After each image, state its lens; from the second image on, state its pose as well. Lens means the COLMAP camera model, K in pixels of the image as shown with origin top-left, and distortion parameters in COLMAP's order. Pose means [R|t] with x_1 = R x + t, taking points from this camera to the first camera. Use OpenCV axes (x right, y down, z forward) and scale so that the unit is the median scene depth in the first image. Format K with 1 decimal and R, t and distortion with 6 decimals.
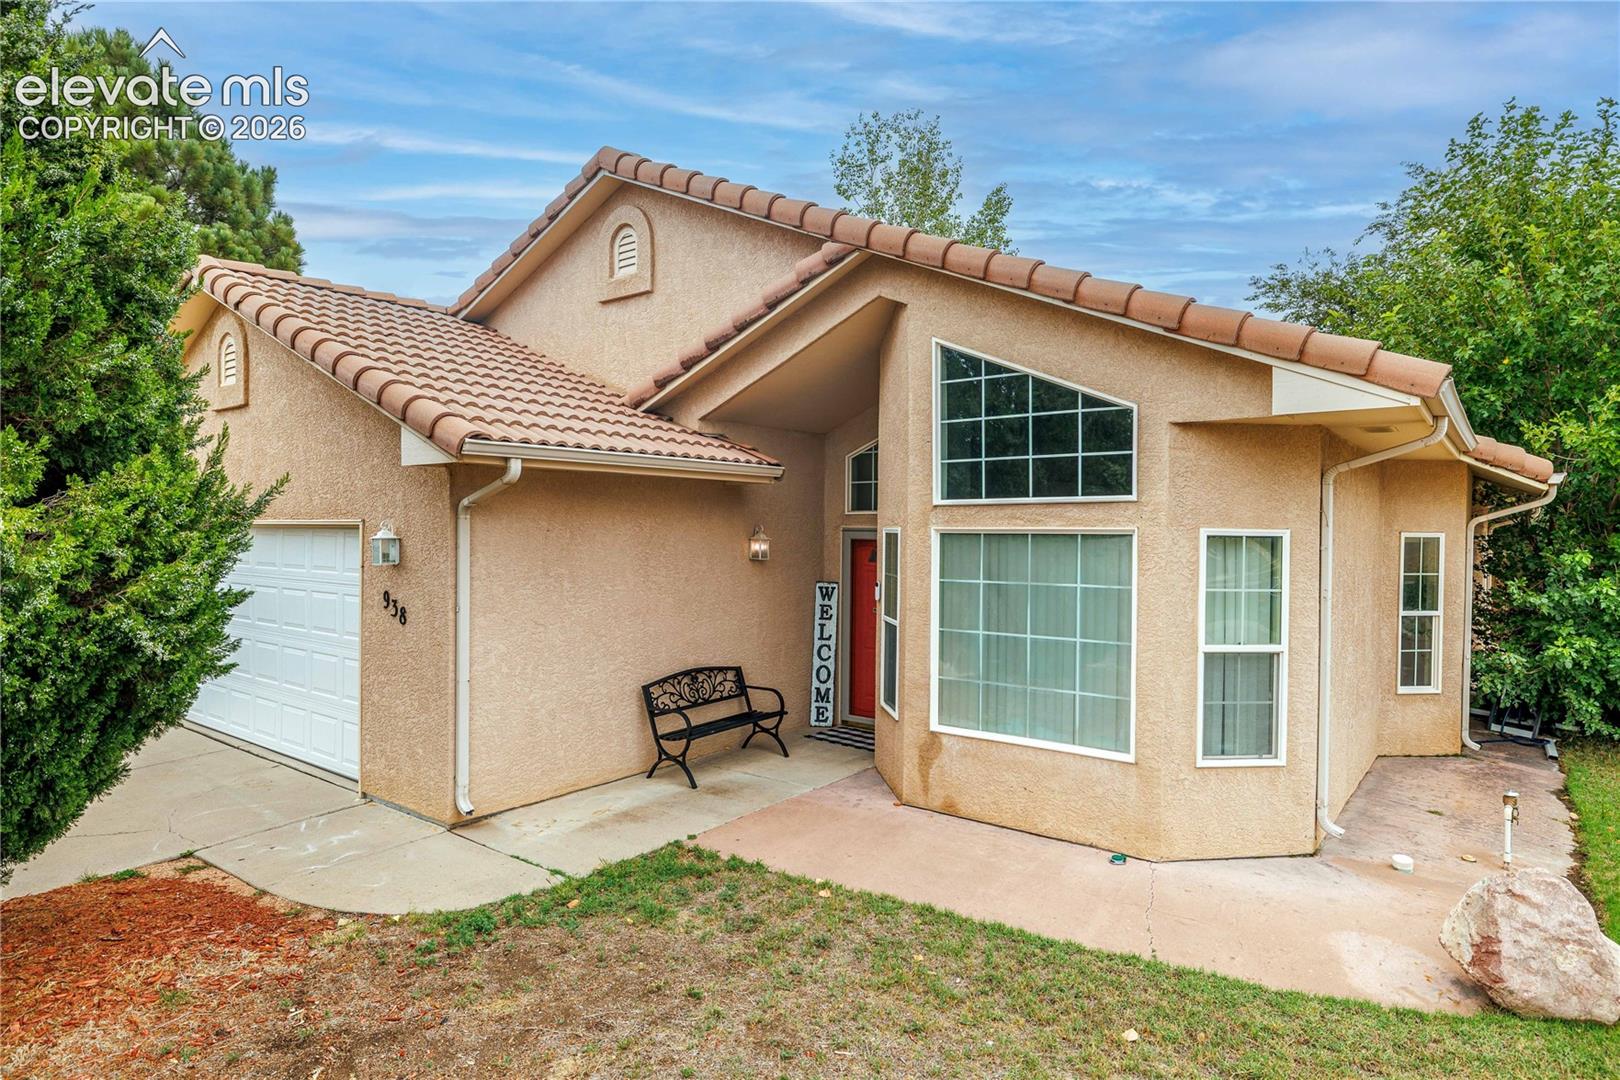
lens RADIAL K [[922.0, 0, 810.0], [0, 922.0, 540.0], [0, 0, 1]] dist [0.002515, -0.000407]
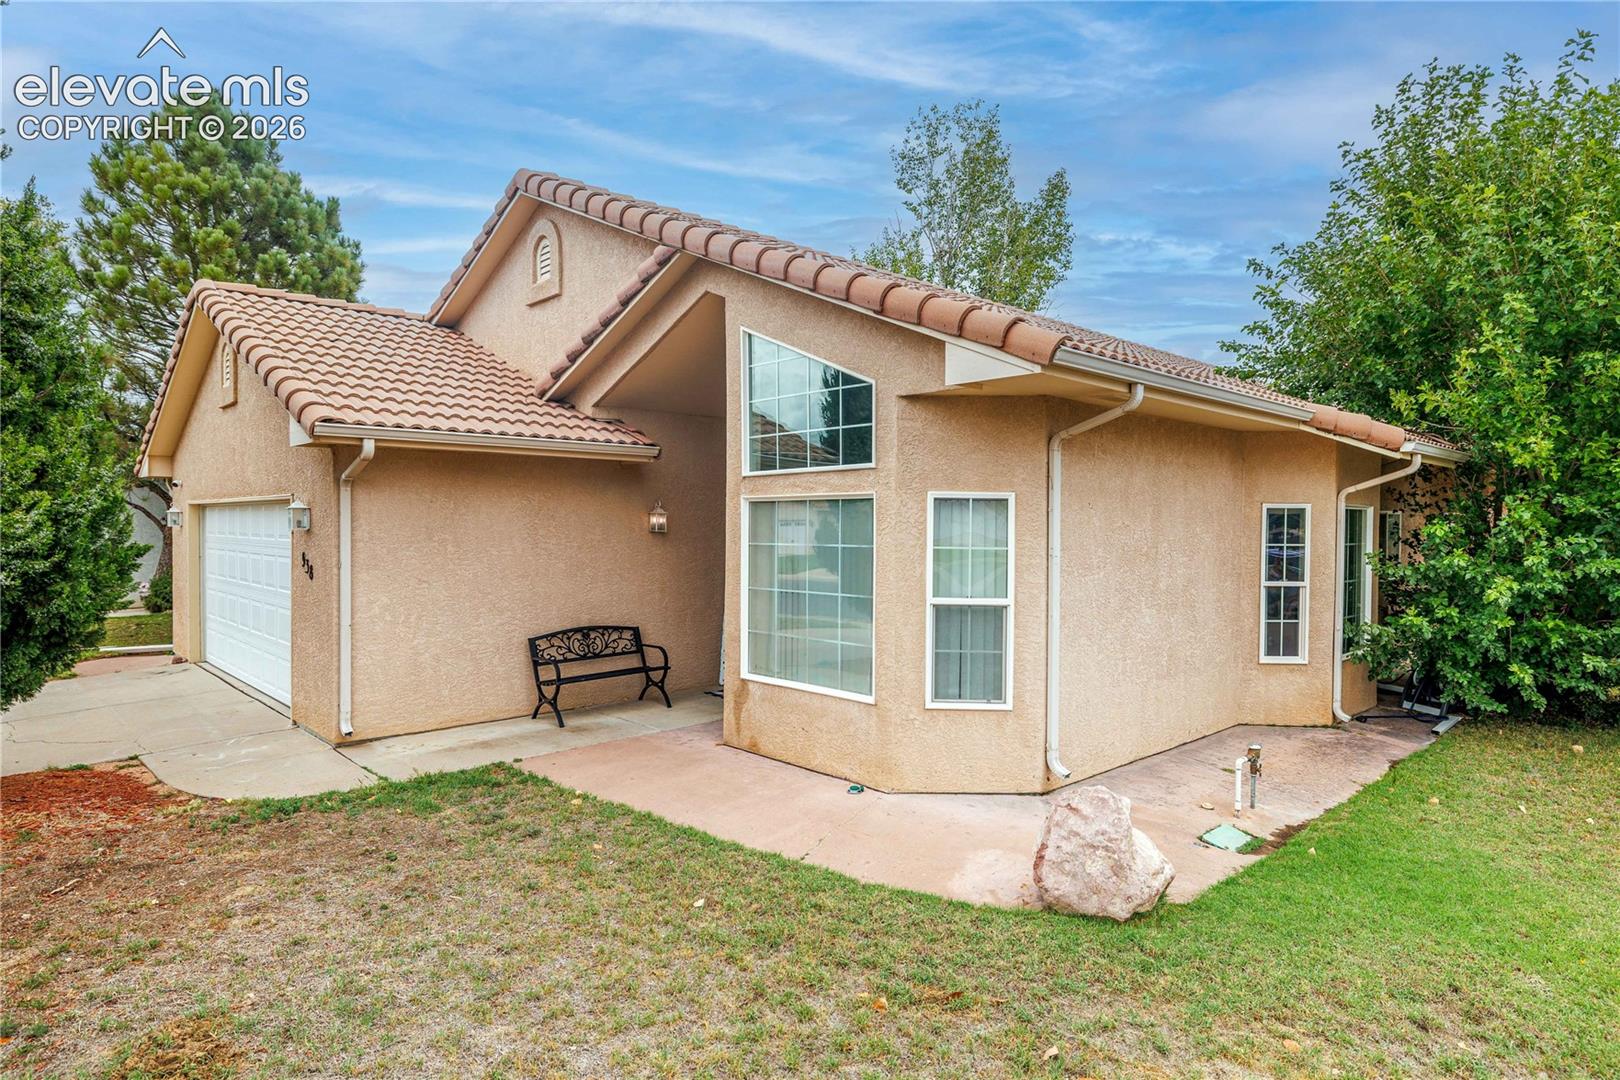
lens RADIAL K [[922.0, 0, 810.0], [0, 922.0, 540.0], [0, 0, 1]] dist [0.002515, -0.000407]
pose [[0.988092, 0.000240, -0.153864, 0.402074], [0.000483, 0.999989, 0.004659, 0.035428], [0.153863, -0.004677, 0.988081, -0.095714]]
